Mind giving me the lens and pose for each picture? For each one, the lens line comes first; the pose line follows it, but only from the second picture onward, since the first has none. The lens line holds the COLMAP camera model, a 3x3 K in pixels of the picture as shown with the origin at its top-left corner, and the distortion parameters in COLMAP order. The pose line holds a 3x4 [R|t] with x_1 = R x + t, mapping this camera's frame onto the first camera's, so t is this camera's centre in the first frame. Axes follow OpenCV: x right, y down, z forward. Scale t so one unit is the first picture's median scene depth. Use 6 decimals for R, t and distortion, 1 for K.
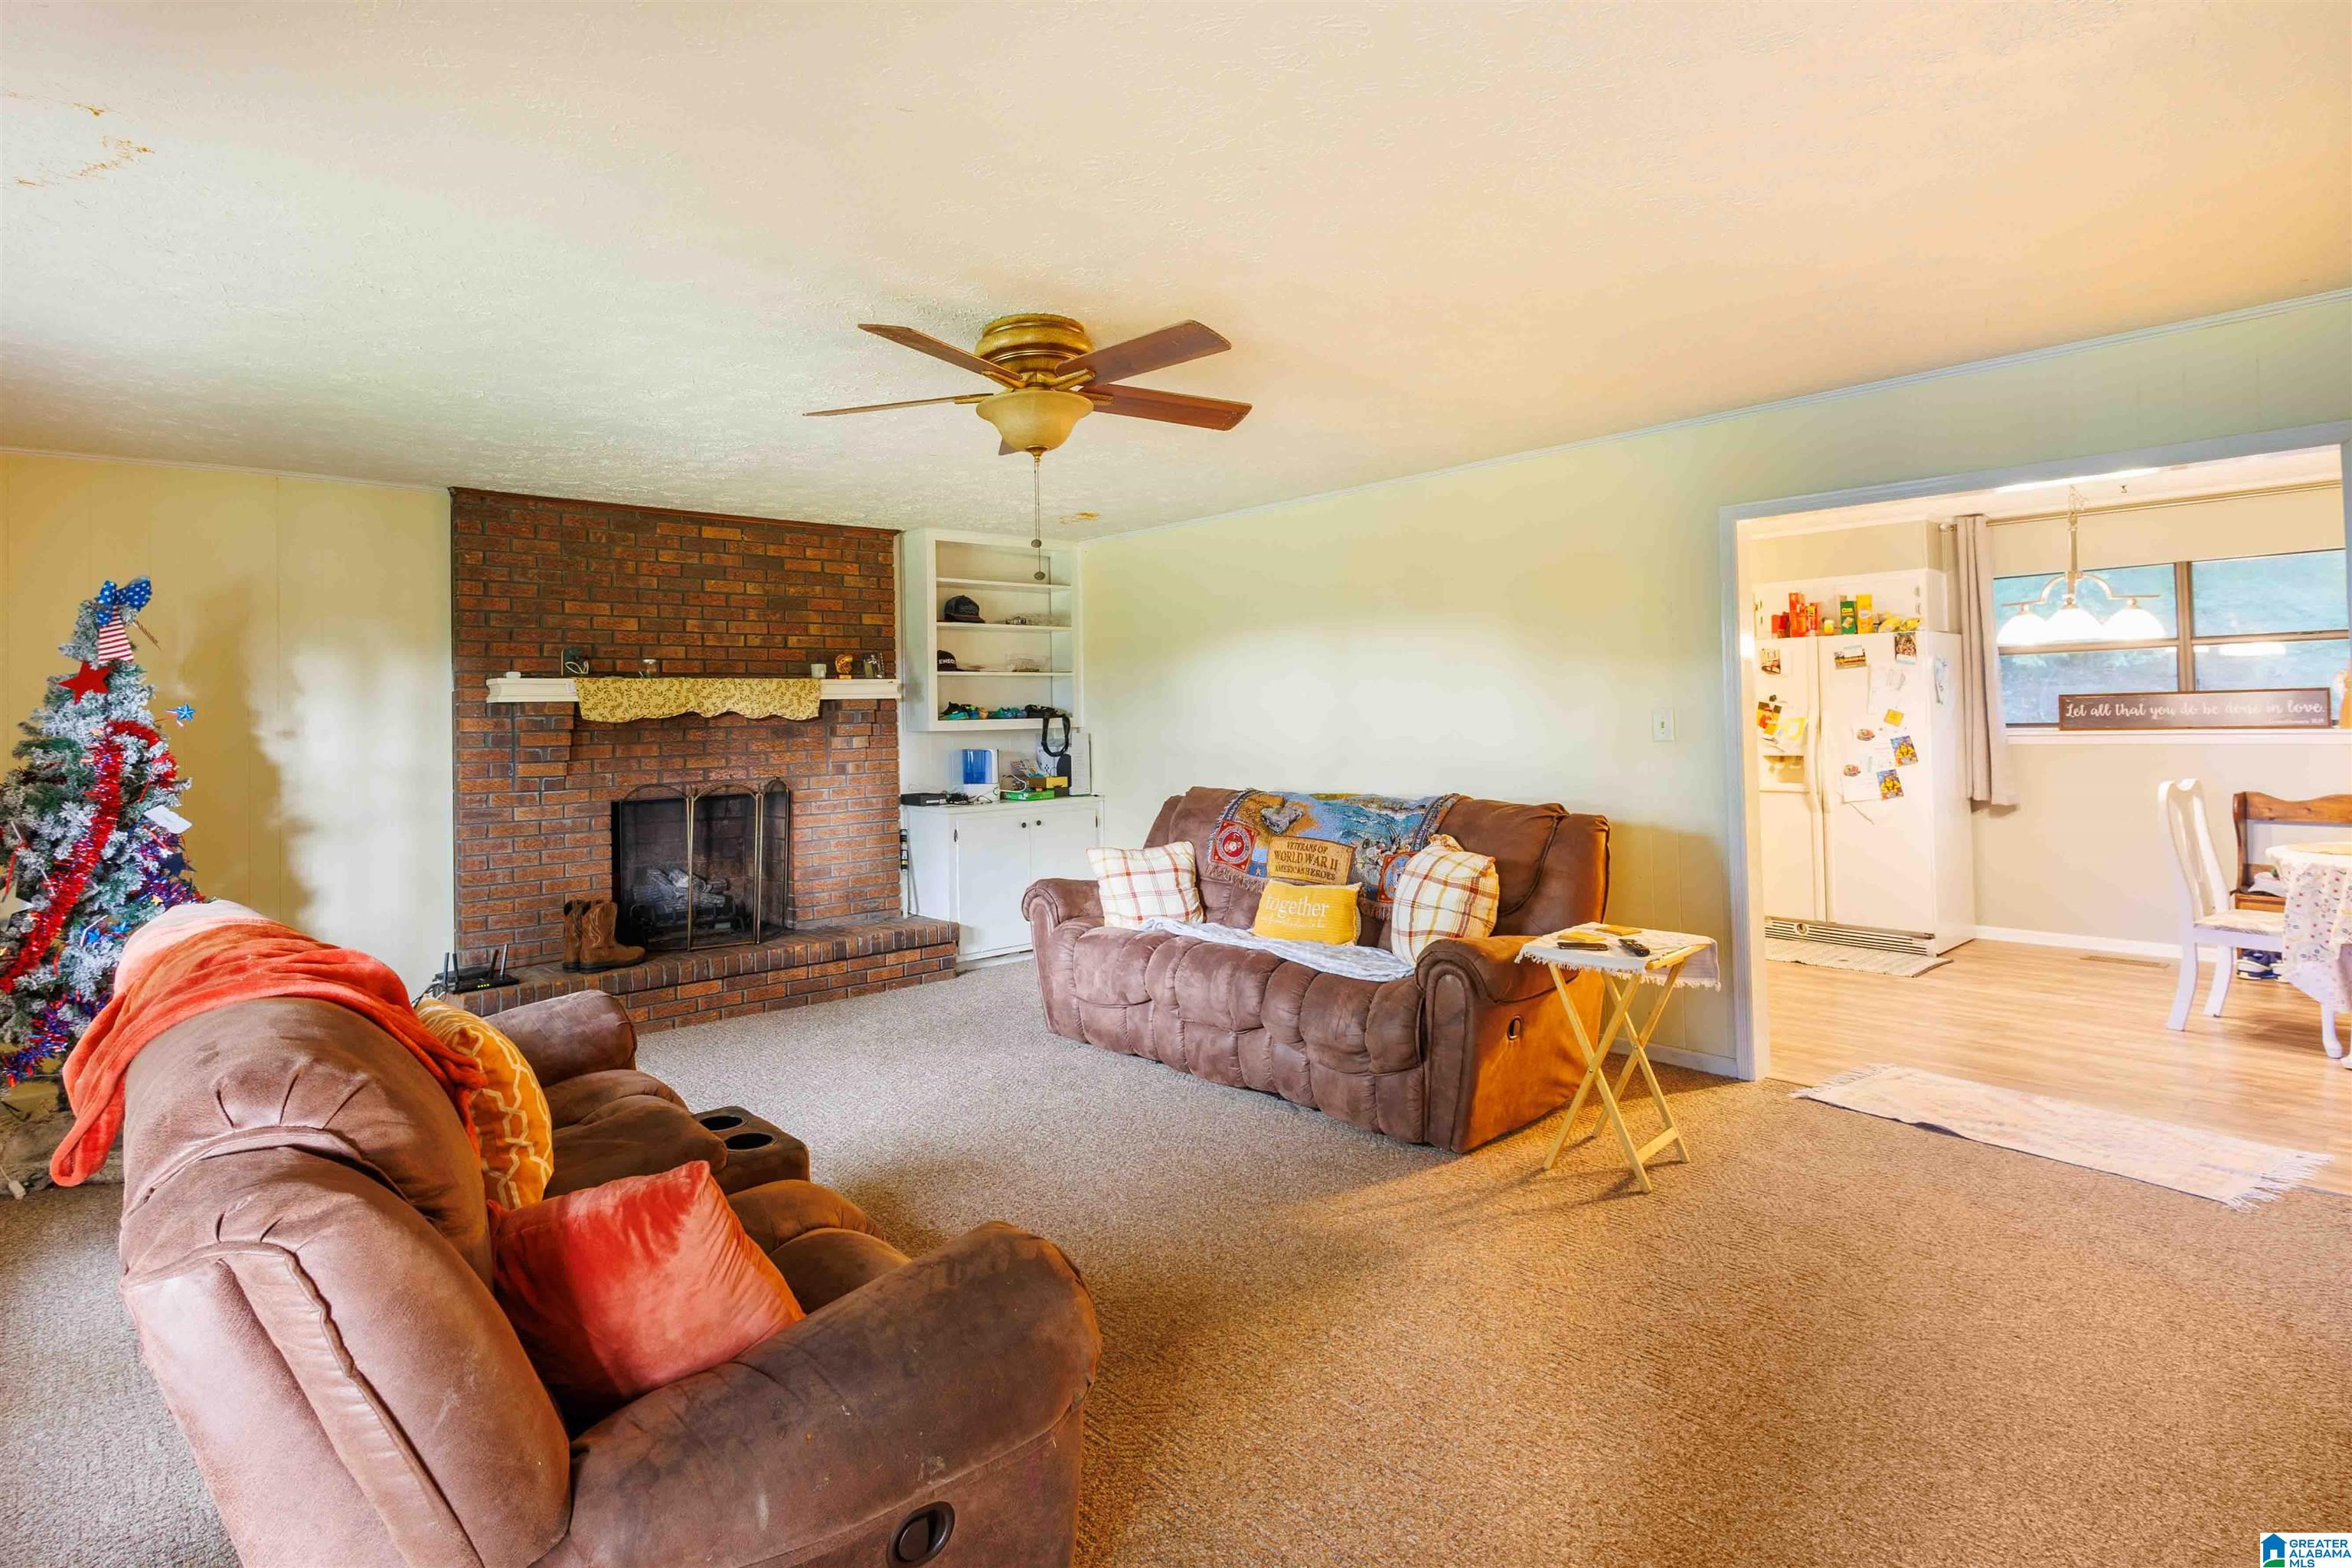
lens RADIAL K [[1213.1, 0, 1144.8], [0, 1213.1, 729.7], [0, 0, 1]] dist [-0.001300, -0.000091]
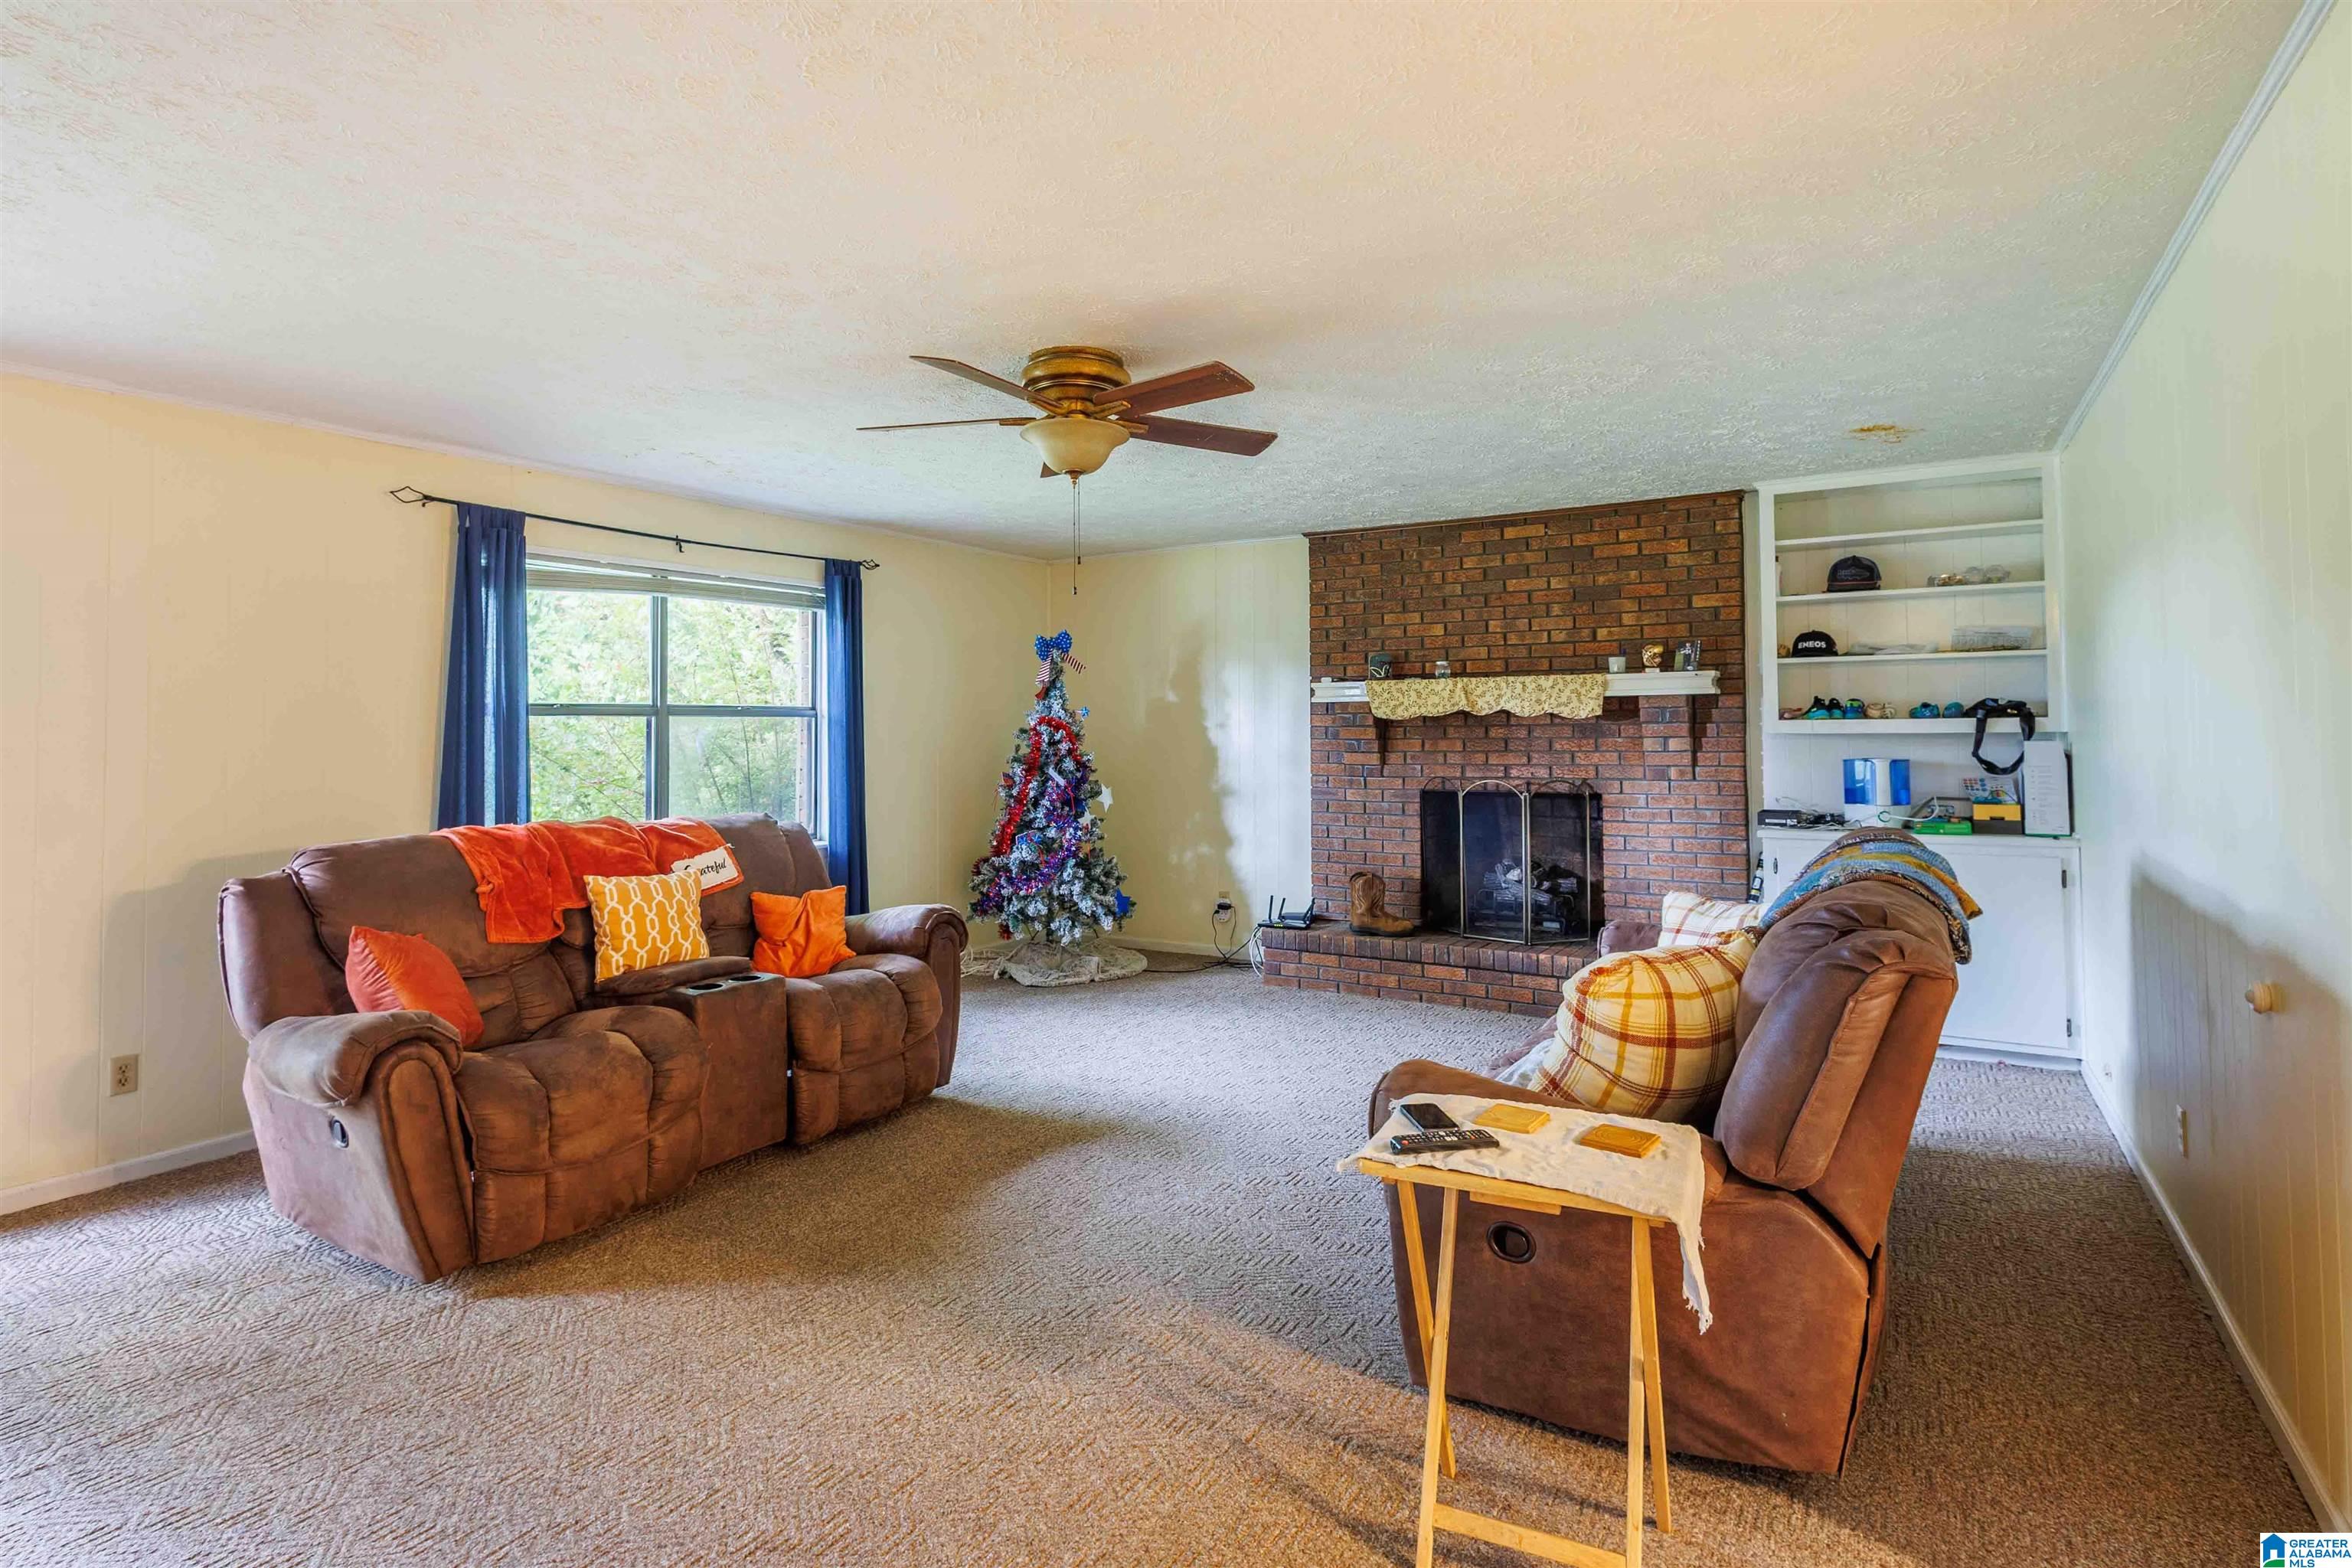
lens RADIAL K [[1213.1, 0, 1144.8], [0, 1213.1, 729.7], [0, 0, 1]] dist [-0.001300, -0.000091]
pose [[0.290678, 0.019327, -0.956626, 0.533032], [-0.008363, 0.999809, 0.017658, -0.013469], [0.956784, 0.002868, 0.290784, 0.416771]]
